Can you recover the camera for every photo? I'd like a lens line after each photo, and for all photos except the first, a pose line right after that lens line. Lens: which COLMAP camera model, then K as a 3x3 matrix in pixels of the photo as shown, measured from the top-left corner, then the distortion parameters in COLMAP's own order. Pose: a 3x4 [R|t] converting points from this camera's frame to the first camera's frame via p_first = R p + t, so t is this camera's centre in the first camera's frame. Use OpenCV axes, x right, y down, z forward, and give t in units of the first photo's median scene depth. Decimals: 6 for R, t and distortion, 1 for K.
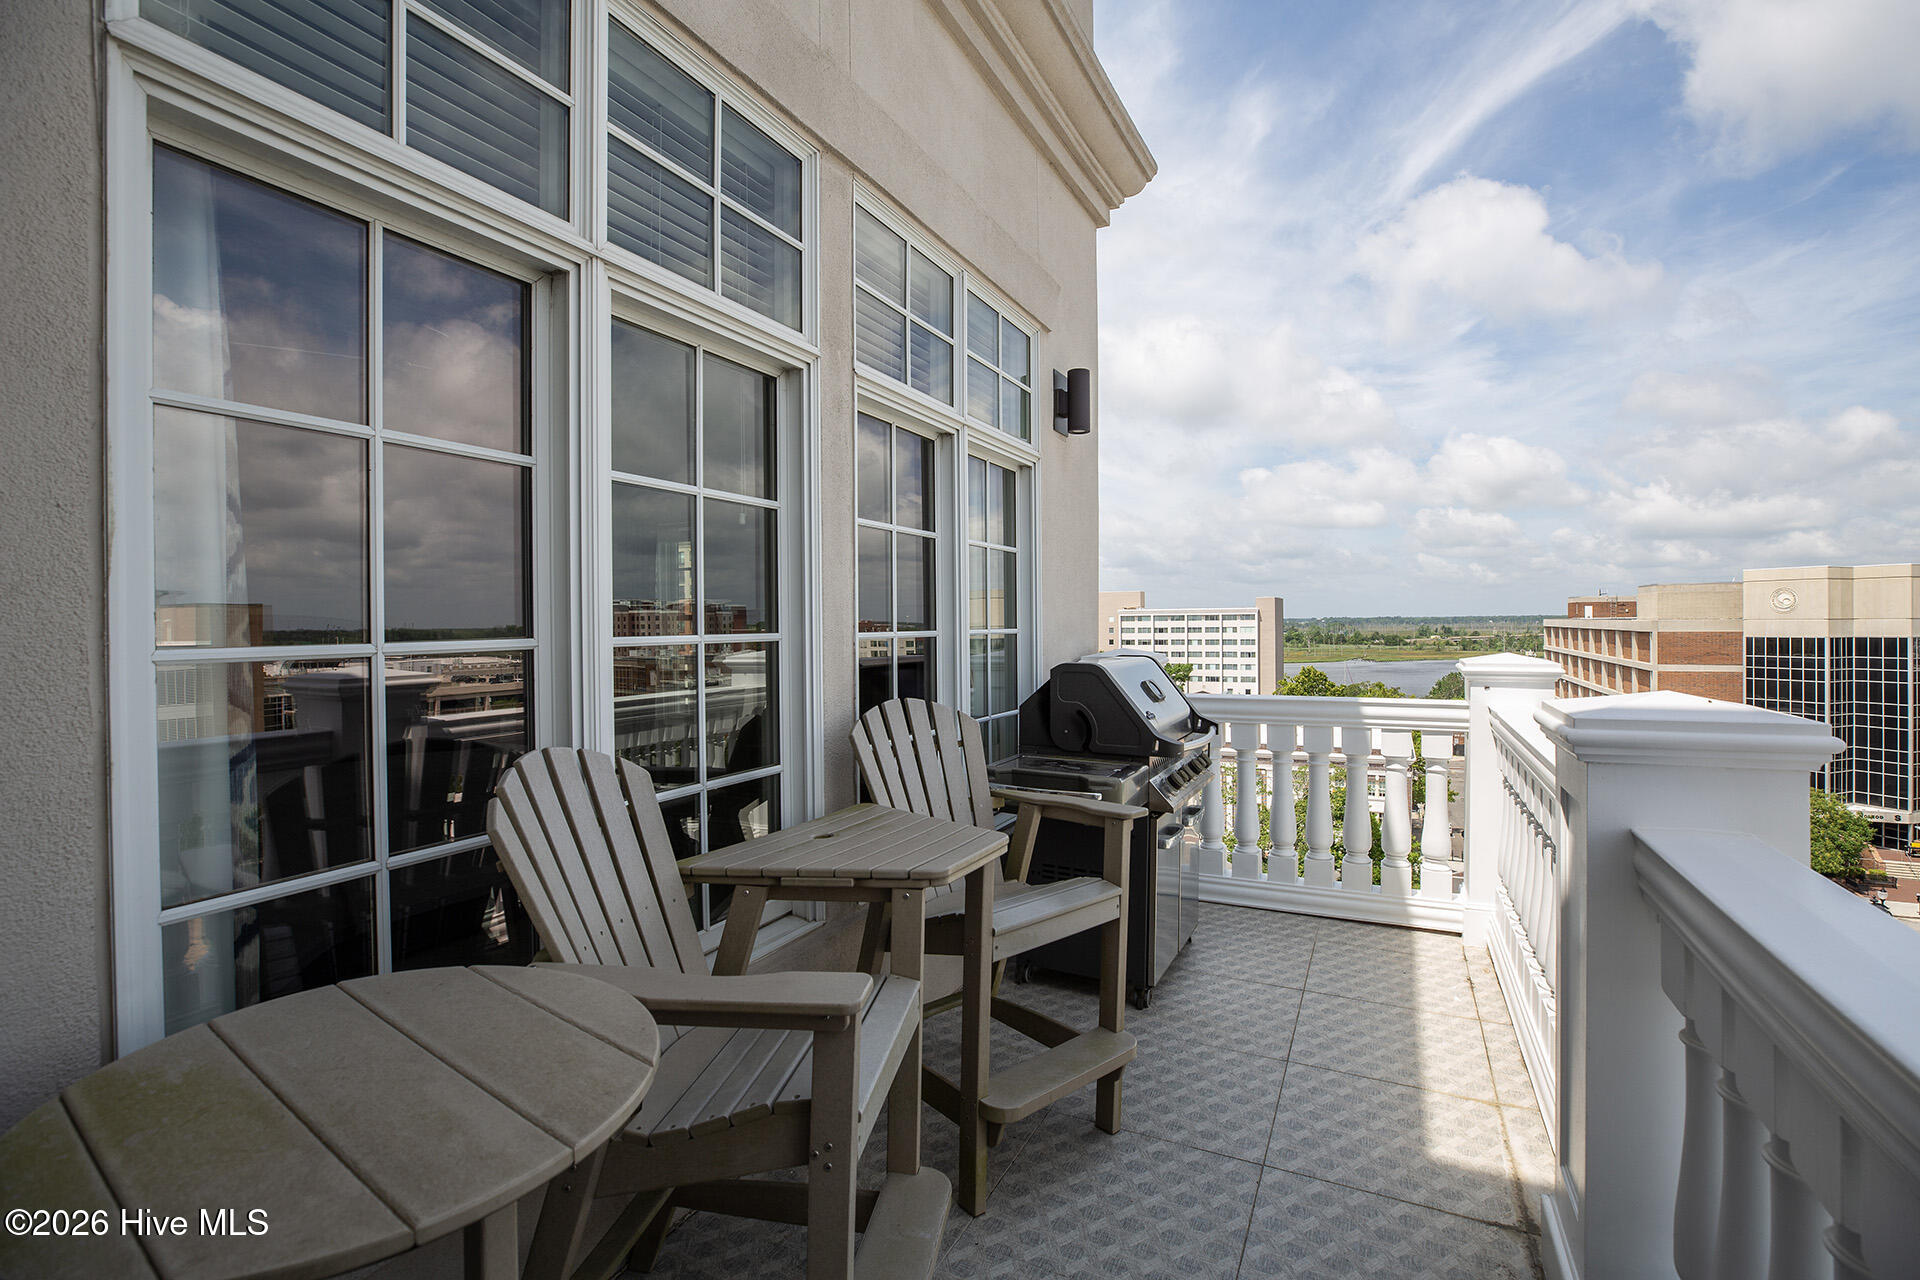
lens RADIAL K [[860.4, 0, 960.8], [0, 860.4, 636.7], [0, 0, 1]] dist [0.005119, -0.000635]
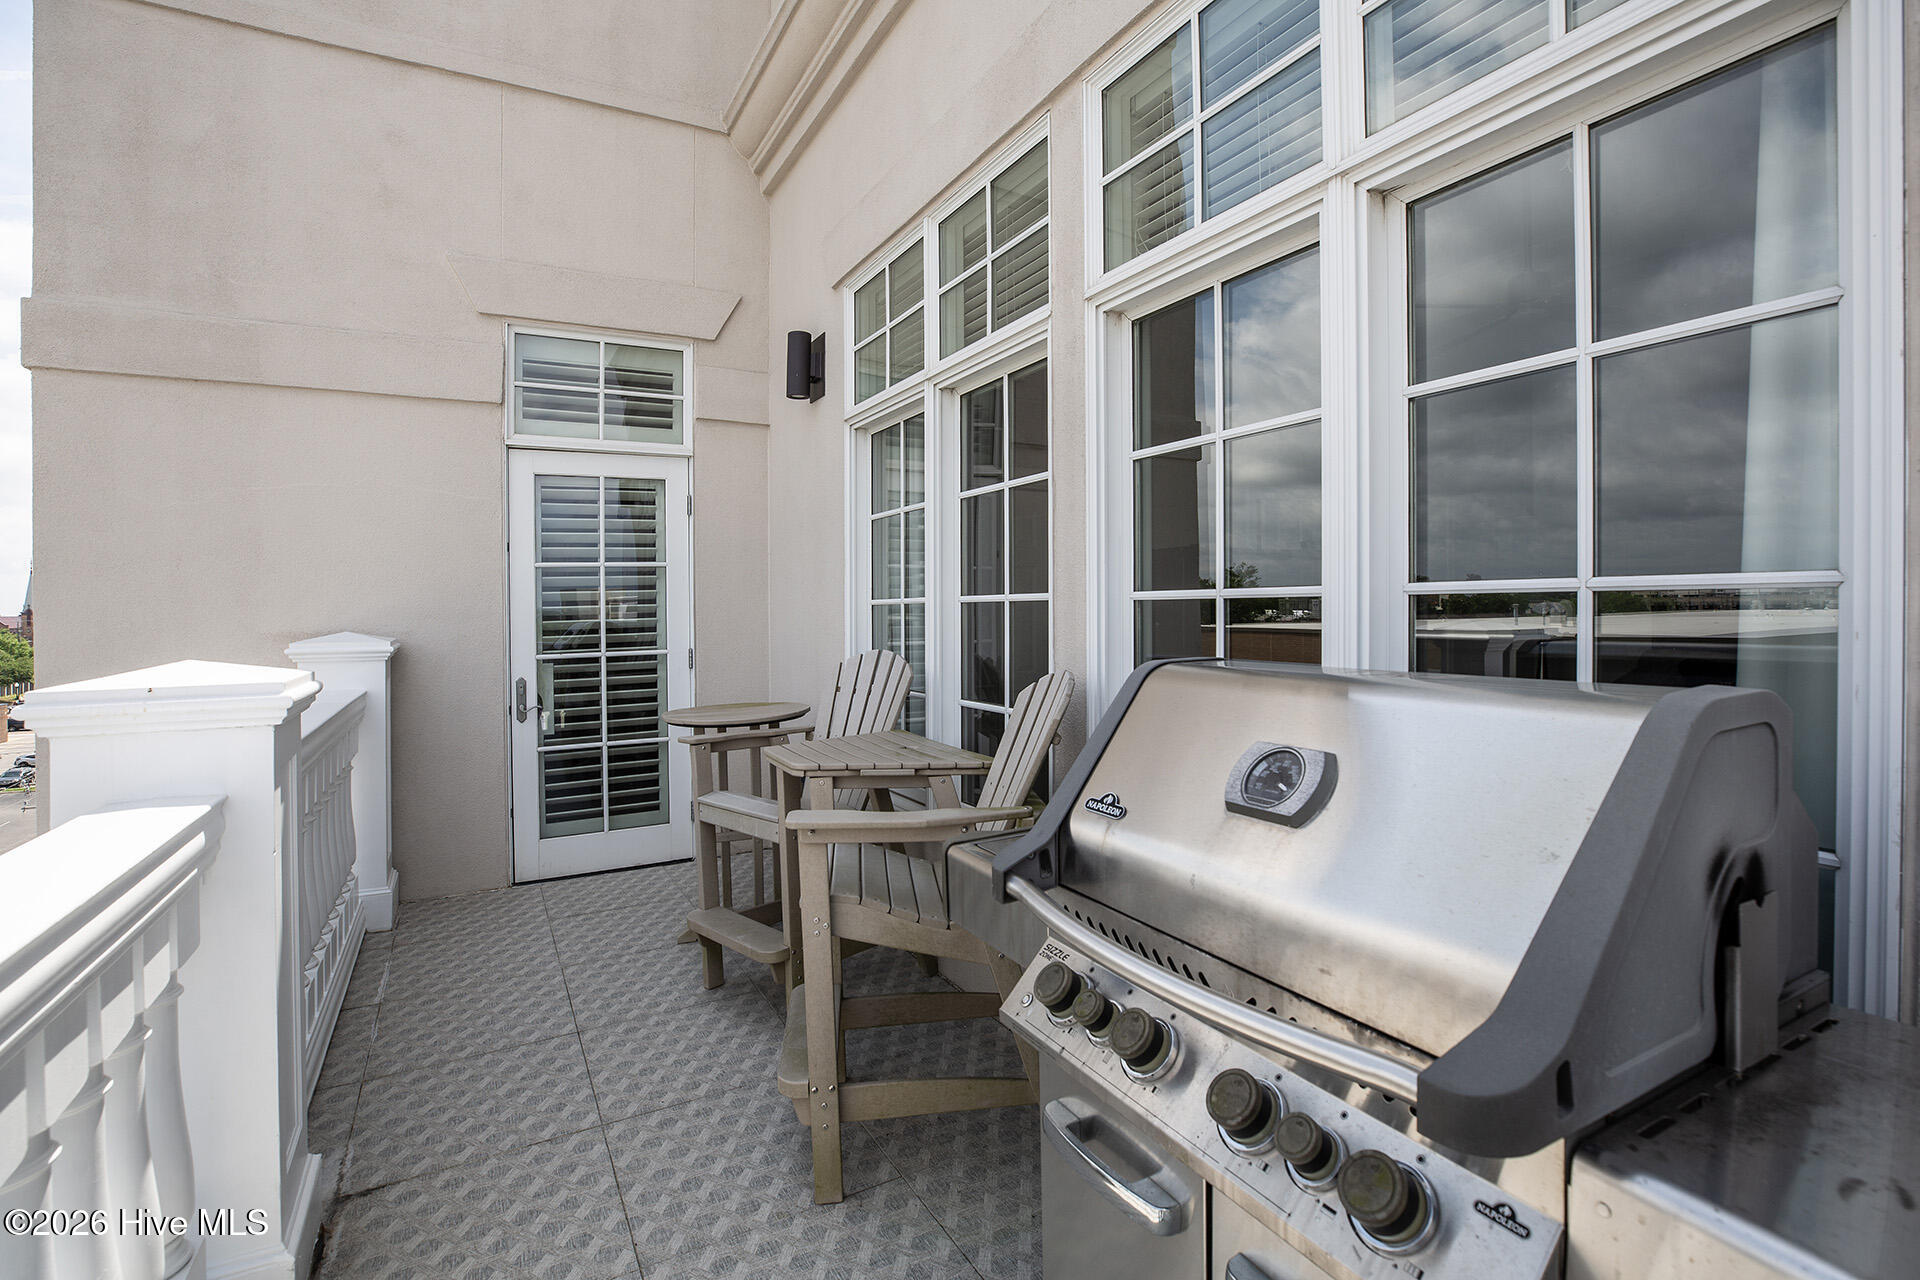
lens RADIAL K [[860.4, 0, 965.6], [0, 860.4, 619.2], [0, 0, 1]] dist [0.005119, -0.000635]
pose [[-0.552458, 0.028718, -0.833046, 0.890093], [0.004259, 0.999491, 0.031631, -0.017406], [0.833530, 0.013927, -0.552299, 1.798526]]
